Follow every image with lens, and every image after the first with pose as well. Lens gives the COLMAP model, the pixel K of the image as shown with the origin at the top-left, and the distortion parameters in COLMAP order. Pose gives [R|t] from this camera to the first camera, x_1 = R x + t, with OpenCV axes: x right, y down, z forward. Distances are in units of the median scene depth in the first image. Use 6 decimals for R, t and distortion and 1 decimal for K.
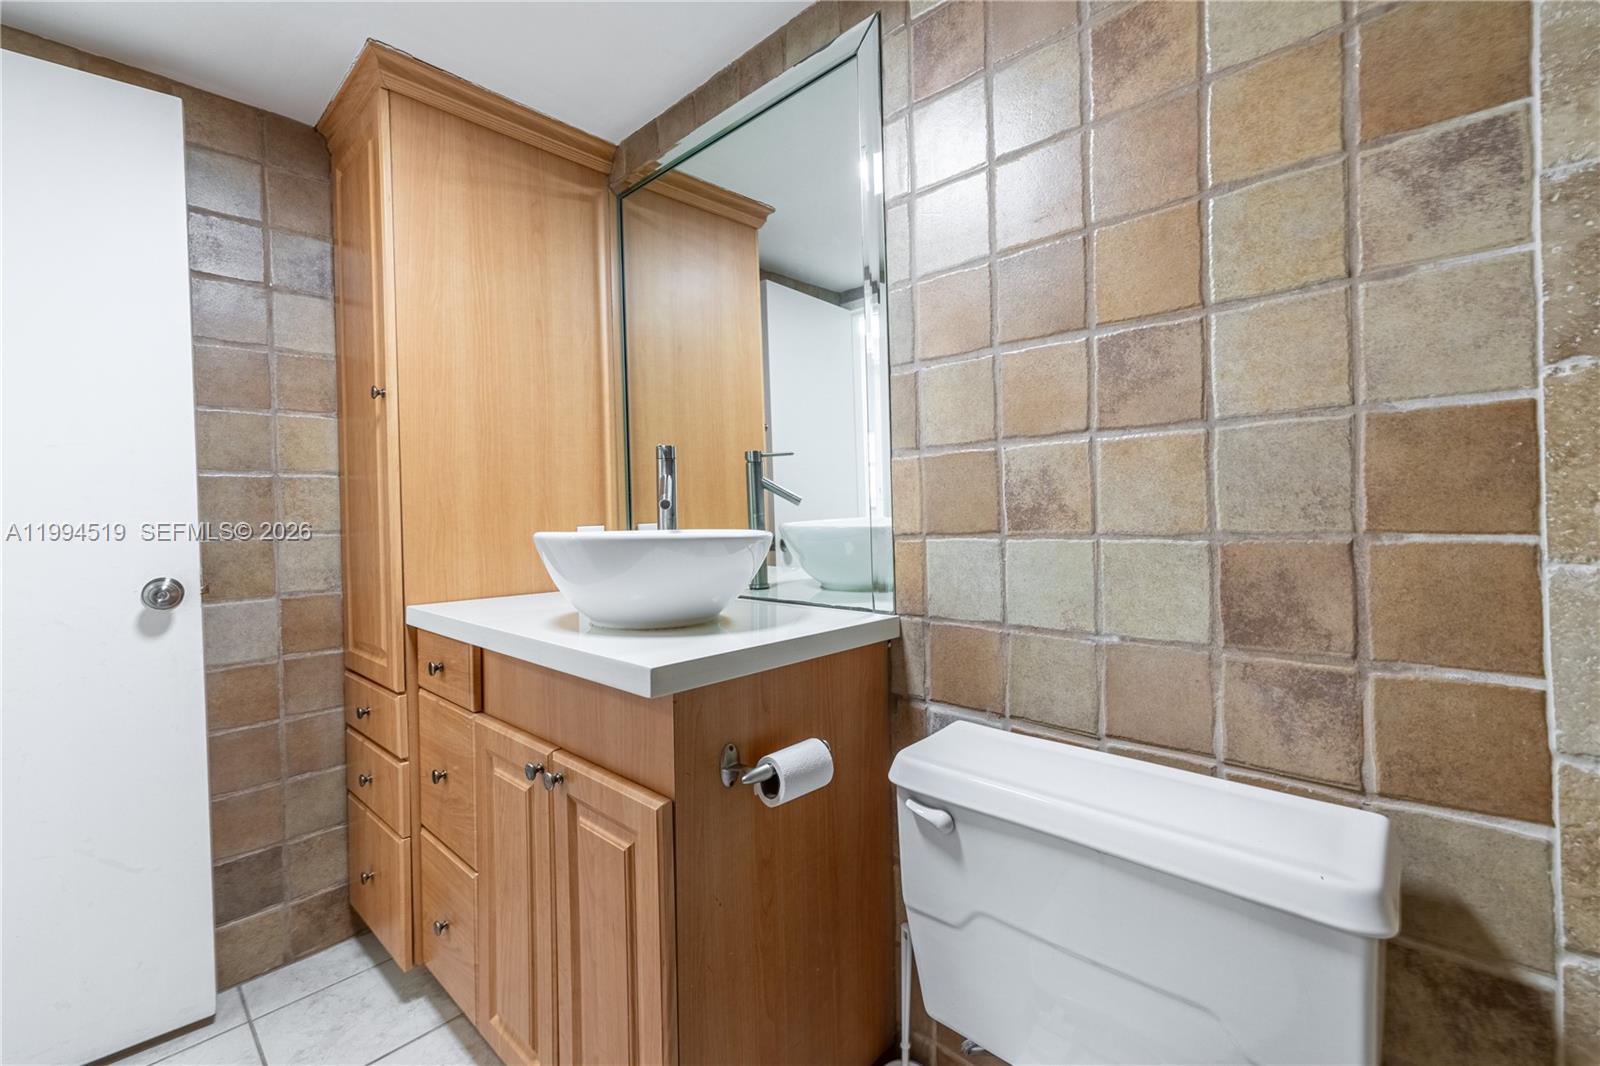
lens RADIAL K [[680.0, 0, 796.4], [0, 680.0, 526.9], [0, 0, 1]] dist [0.002413, 0.000863]
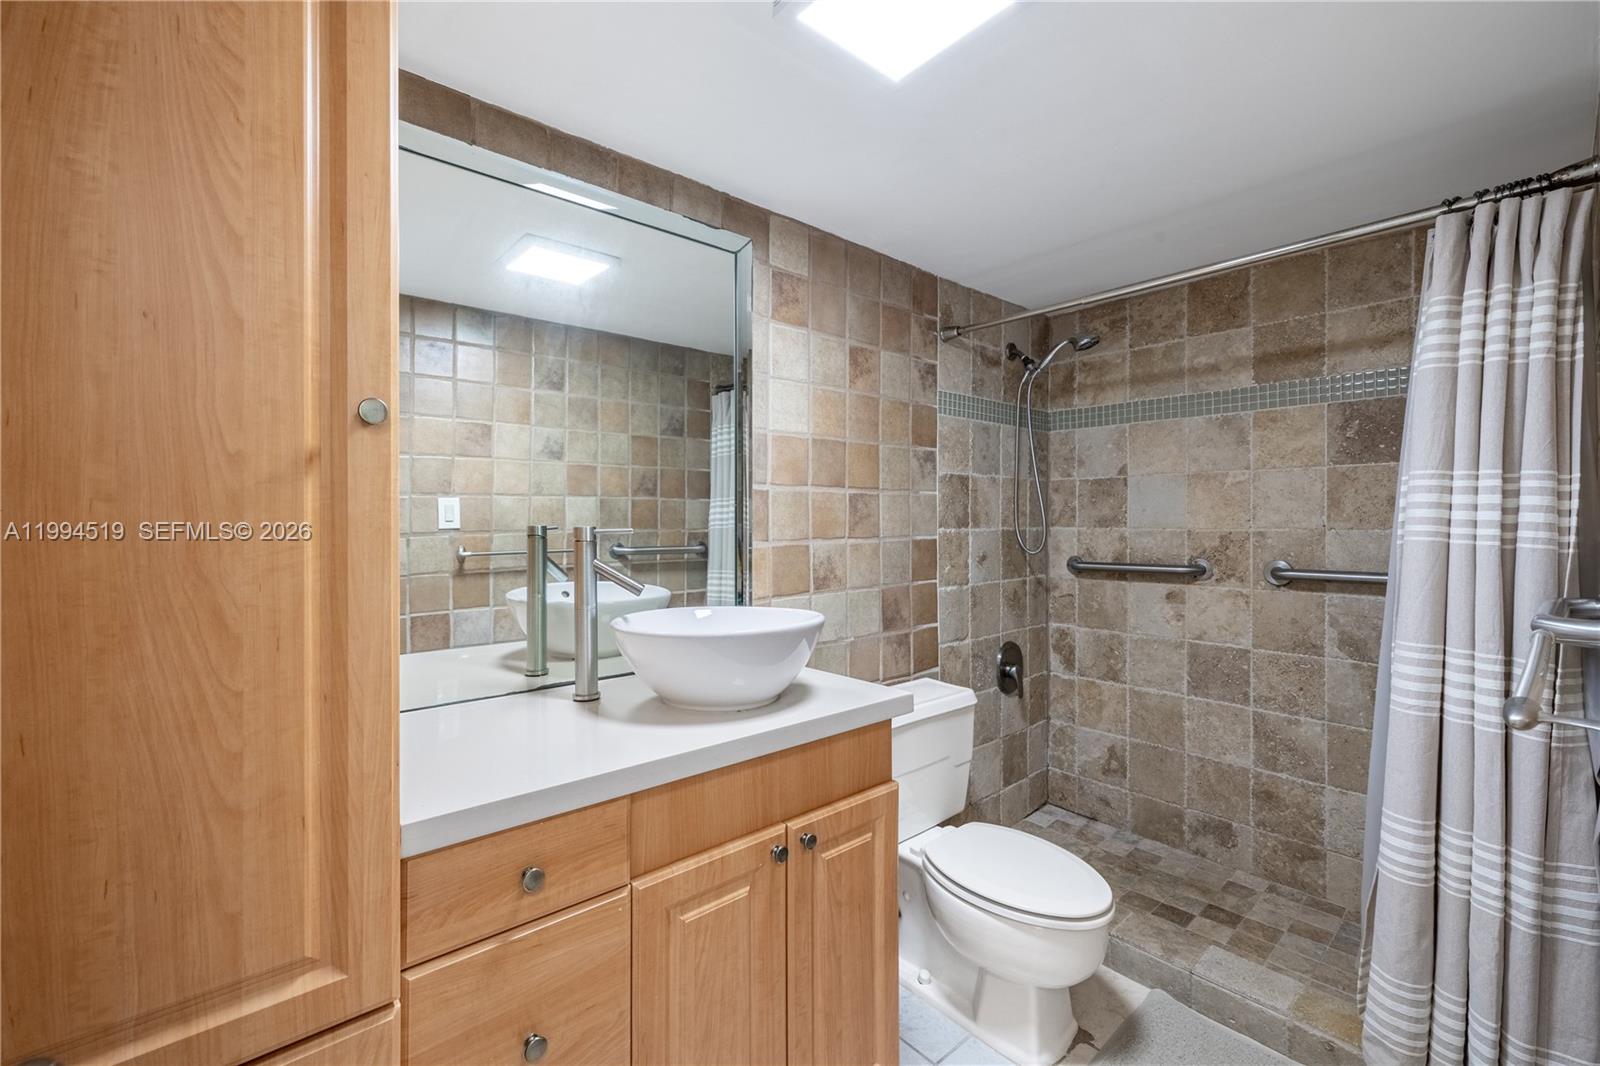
lens RADIAL K [[680.0, 0, 793.4], [0, 680.0, 529.1], [0, 0, 1]] dist [0.002413, 0.000863]
pose [[0.102527, 0.006235, 0.994711, -1.780363], [0.019042, 0.999785, -0.008229, -0.172031], [-0.994548, 0.019785, 0.102387, 1.057697]]
